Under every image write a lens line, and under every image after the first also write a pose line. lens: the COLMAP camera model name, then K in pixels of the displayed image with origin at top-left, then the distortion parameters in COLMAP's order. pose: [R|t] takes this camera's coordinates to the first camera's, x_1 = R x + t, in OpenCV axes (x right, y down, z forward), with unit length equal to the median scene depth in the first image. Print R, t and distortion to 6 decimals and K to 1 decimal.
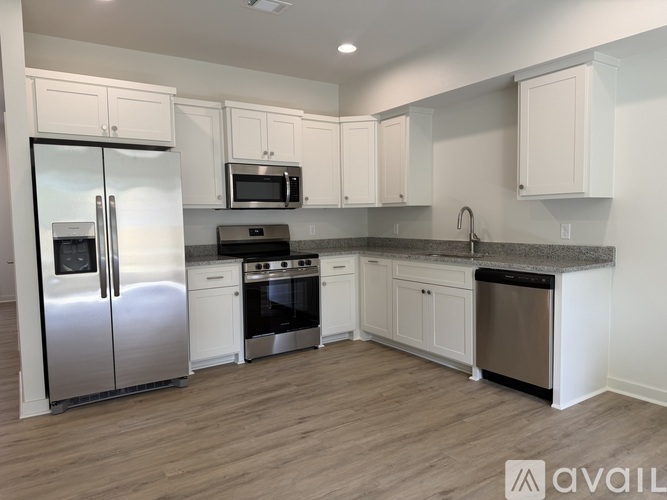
lens RADIAL K [[454.5, 0, 333.5], [0, 454.5, 250.0], [0, 0, 1]] dist [0.068569, -0.079482]
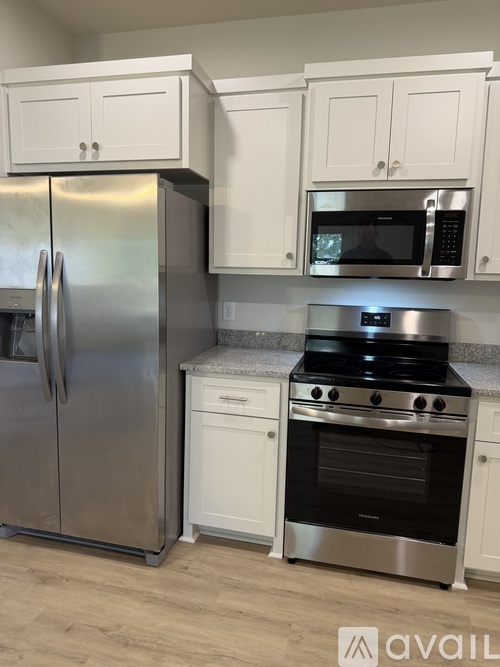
lens RADIAL K [[470.3, 0, 250.0], [0, 470.3, 333.5], [0, 0, 1]] dist [0.058505, -0.062359]
pose [[0.675178, 0.137423, -0.724741, 0.146126], [-0.089764, 0.990498, 0.104190, -0.072176], [0.732173, -0.005291, 0.681098, 0.539336]]
